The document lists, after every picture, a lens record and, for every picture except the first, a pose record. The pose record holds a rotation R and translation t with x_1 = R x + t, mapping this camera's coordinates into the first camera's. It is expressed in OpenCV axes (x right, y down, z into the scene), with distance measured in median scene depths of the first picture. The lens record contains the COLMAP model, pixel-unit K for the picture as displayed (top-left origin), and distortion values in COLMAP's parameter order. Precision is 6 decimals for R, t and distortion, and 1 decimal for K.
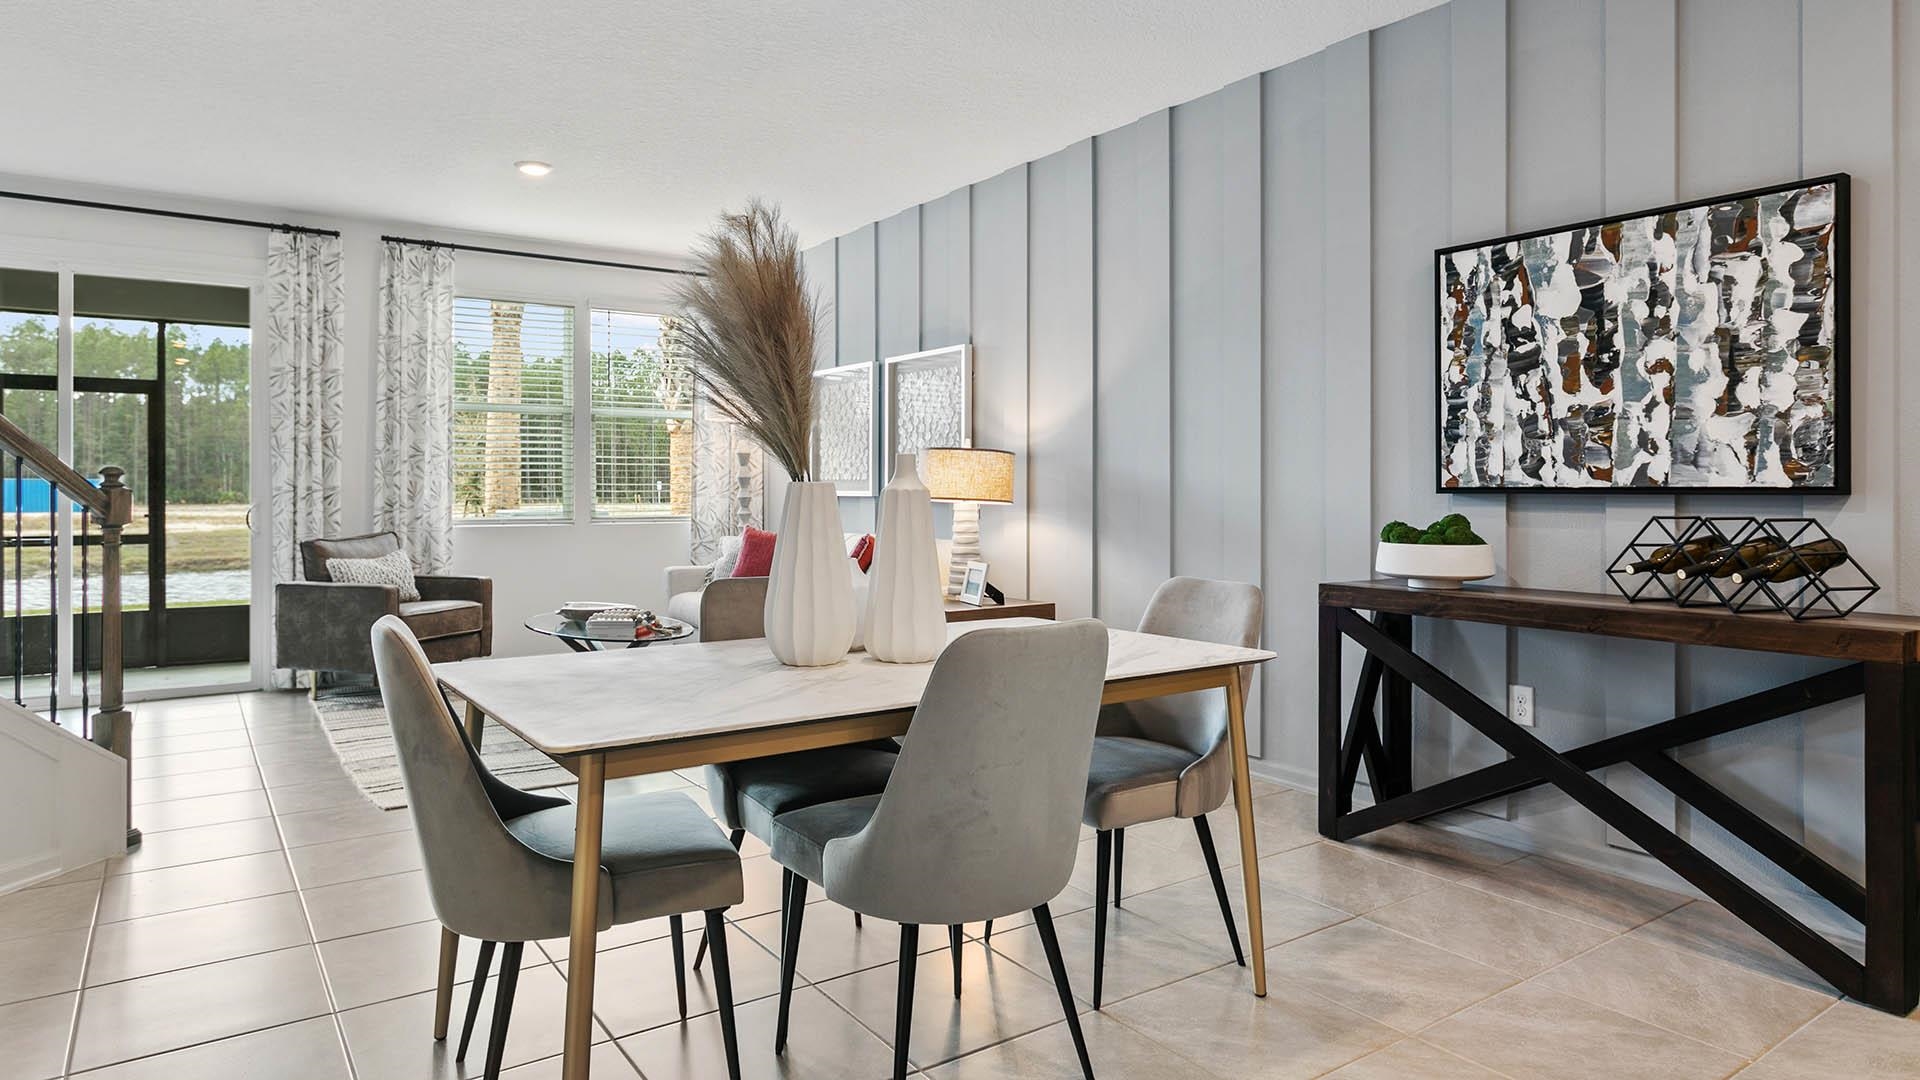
lens RADIAL K [[1131.5, 0, 960.7], [0, 1131.5, 492.5], [0, 0, 1]] dist [-0.009258, 0.000564]
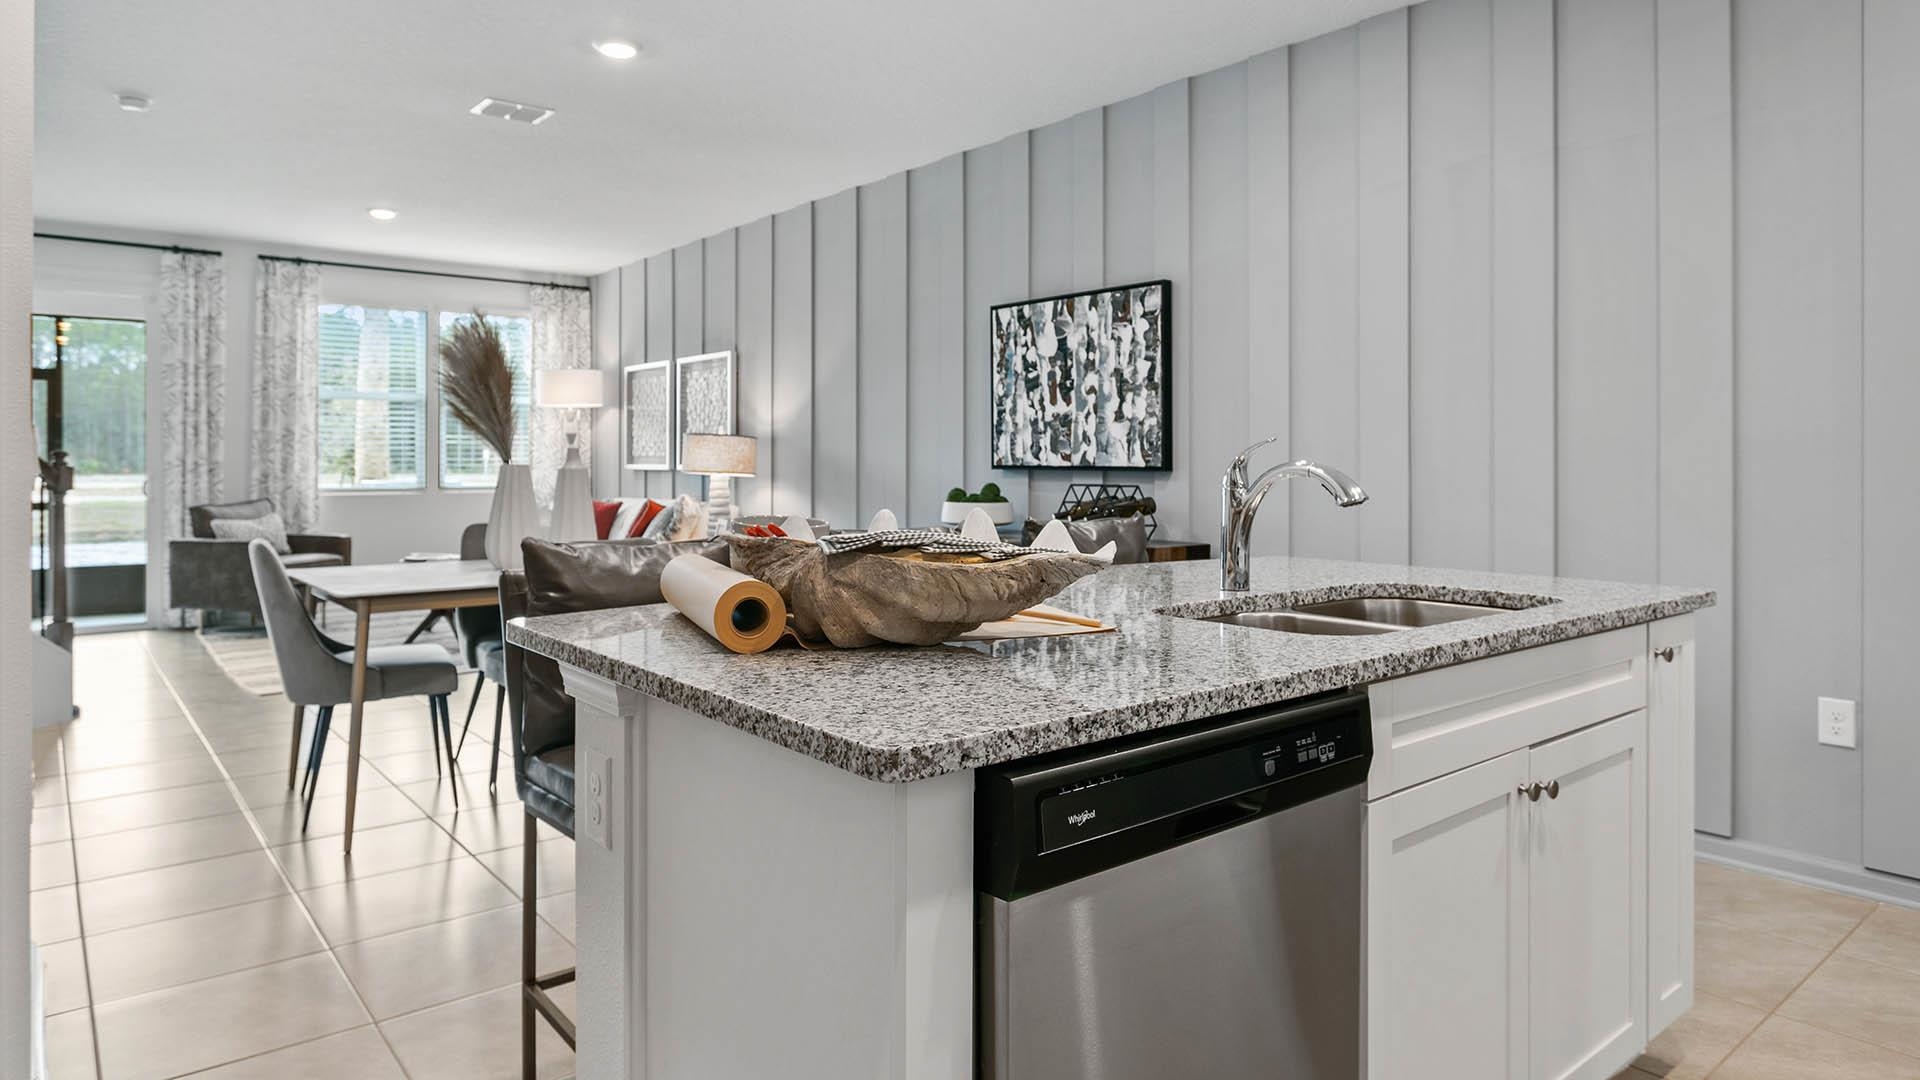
lens RADIAL K [[1131.5, 0, 956.1], [0, 1131.5, 467.4], [0, 0, 1]] dist [-0.009258, 0.000564]
pose [[0.996894, 0.000576, 0.078750, 0.168632], [-0.000855, 0.999993, 0.003512, -0.004510], [-0.078748, -0.003568, 0.996888, -0.323361]]
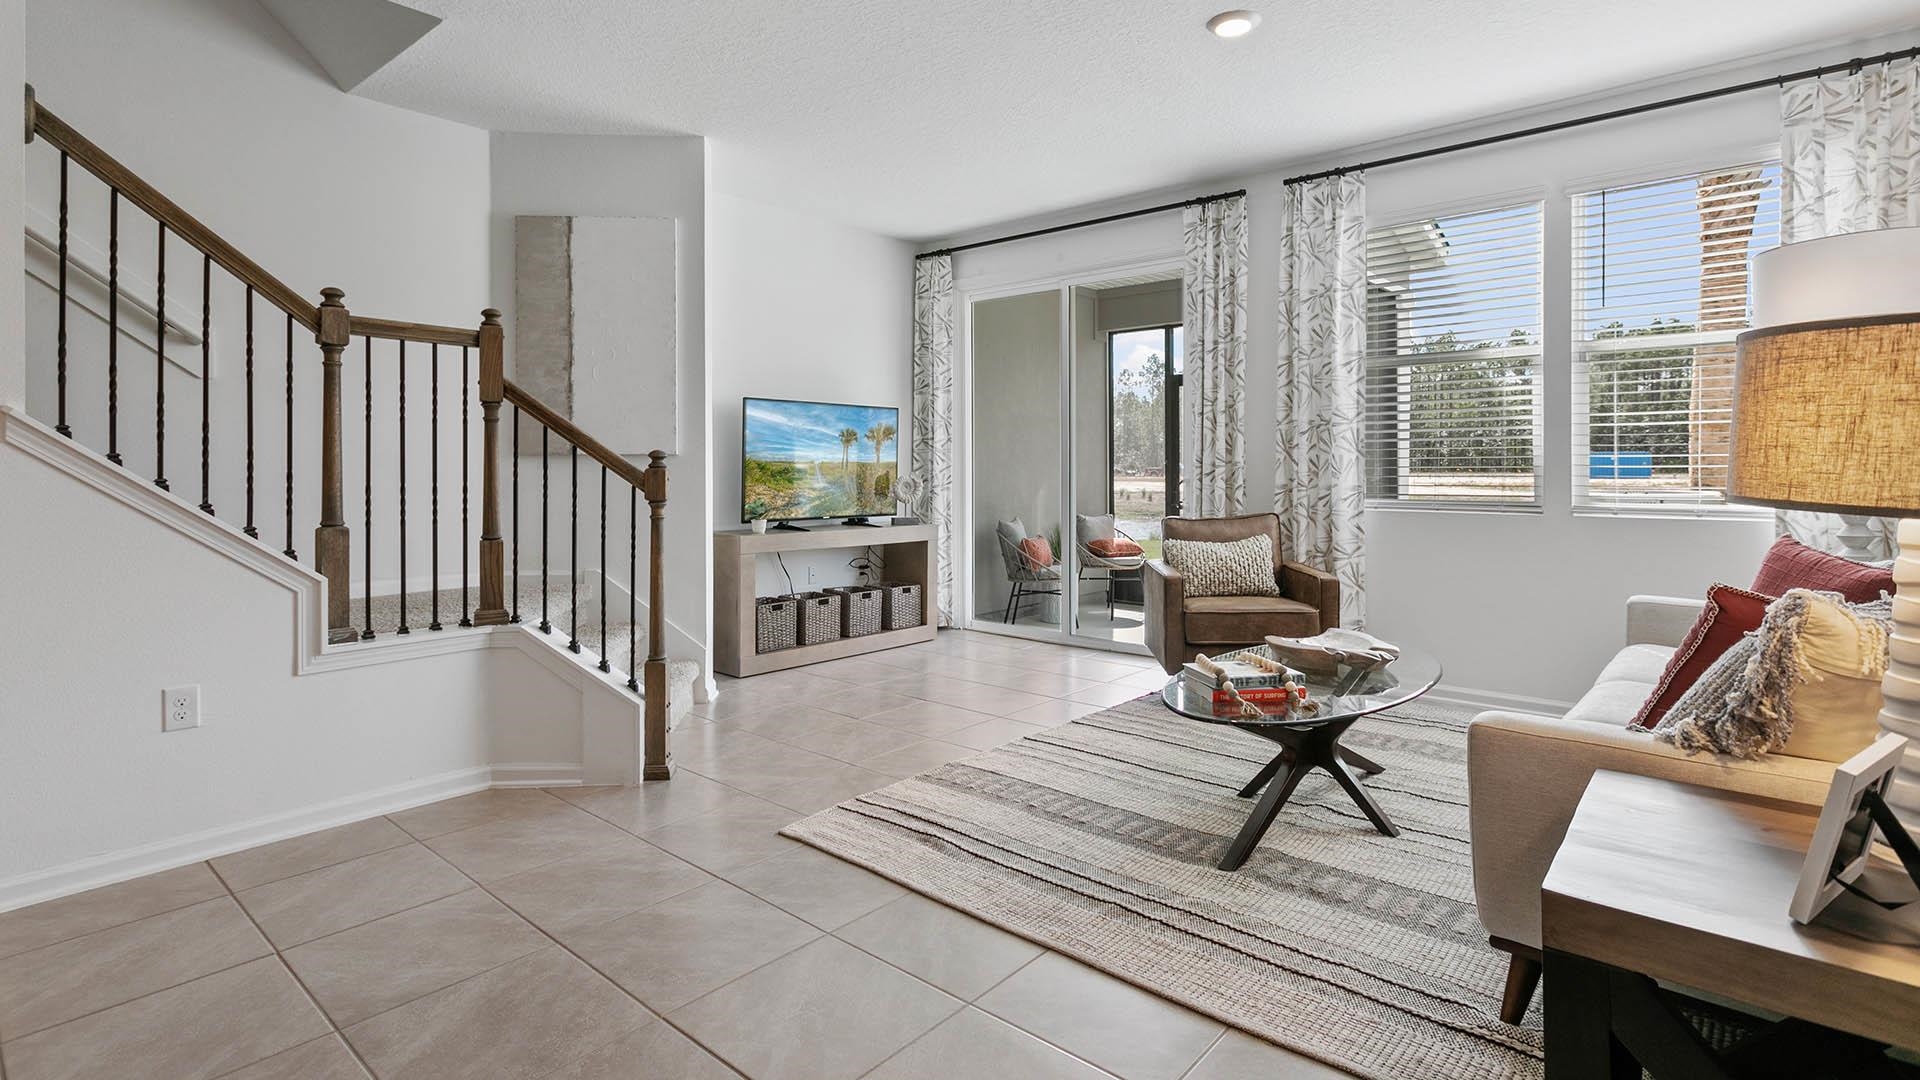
lens RADIAL K [[919.5, 0, 969.0], [0, 919.5, 466.6], [0, 0, 1]] dist [0.006560, 0.001223]
pose [[0.253577, 0.006379, -0.967294, 0.154173], [0.007002, 0.999940, 0.008430, -0.011269], [0.967290, -0.008910, 0.253517, 0.692100]]
